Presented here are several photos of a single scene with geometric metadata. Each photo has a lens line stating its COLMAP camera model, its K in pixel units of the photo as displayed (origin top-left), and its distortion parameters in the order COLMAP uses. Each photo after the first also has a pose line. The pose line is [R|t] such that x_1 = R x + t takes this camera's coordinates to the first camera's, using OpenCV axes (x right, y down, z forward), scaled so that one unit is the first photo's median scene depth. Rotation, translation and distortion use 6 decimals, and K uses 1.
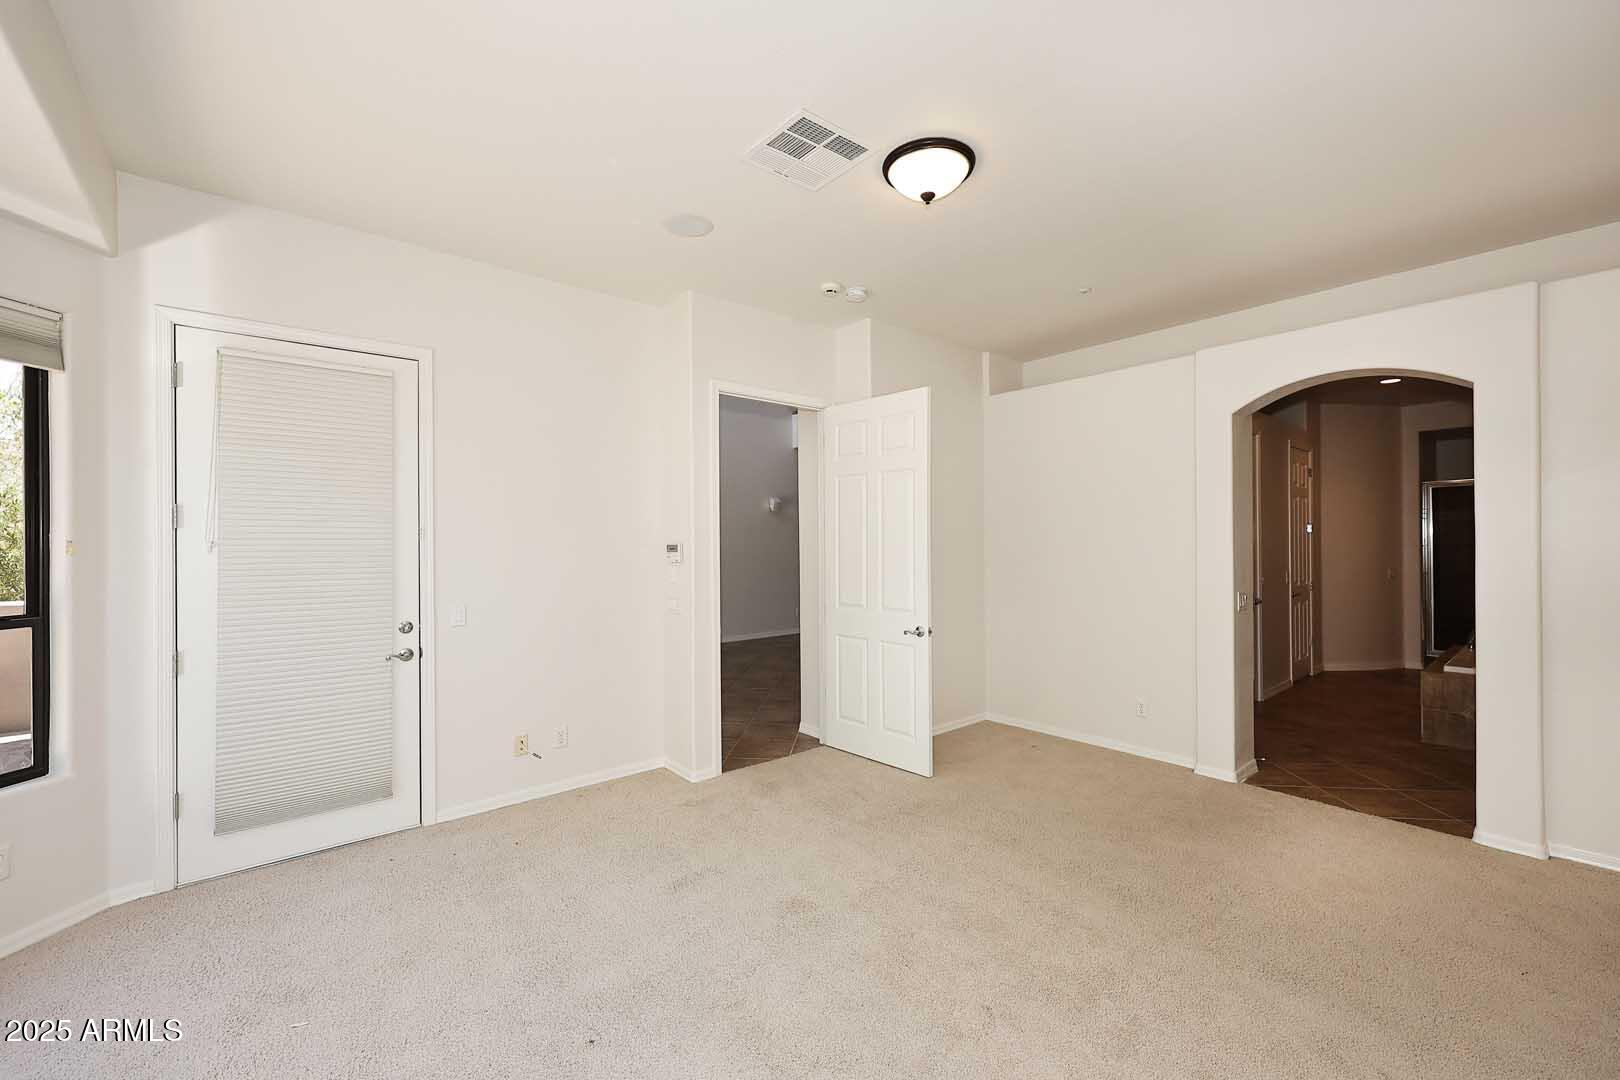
lens RADIAL K [[654.0, 0, 810.0], [0, 654.0, 540.0], [0, 0, 1]] dist [0.000466, 0.000101]
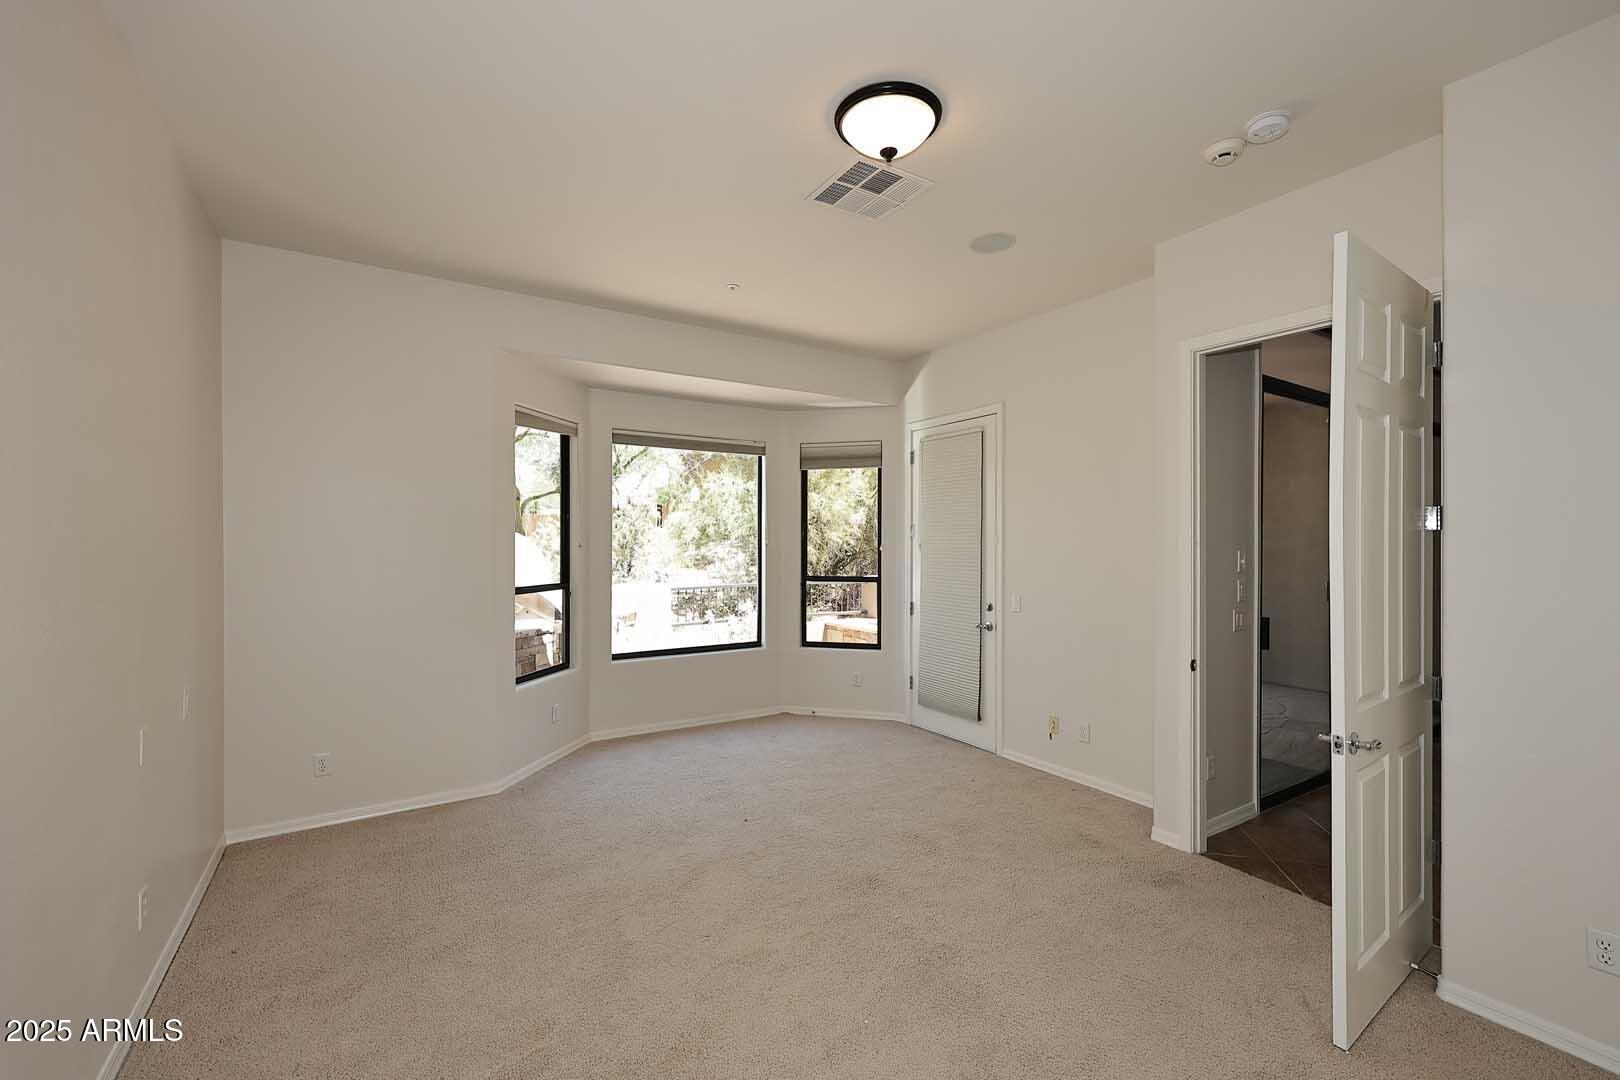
lens RADIAL K [[672.1, 0, 802.7], [0, 672.1, 535.2], [0, 0, 1]] dist [-0.000231, 0.000042]
pose [[-0.127945, 0.004130, -0.991773, 0.978054], [0.009395, 0.999952, 0.002952, -0.033540], [0.991737, -0.008940, -0.127977, 0.897805]]
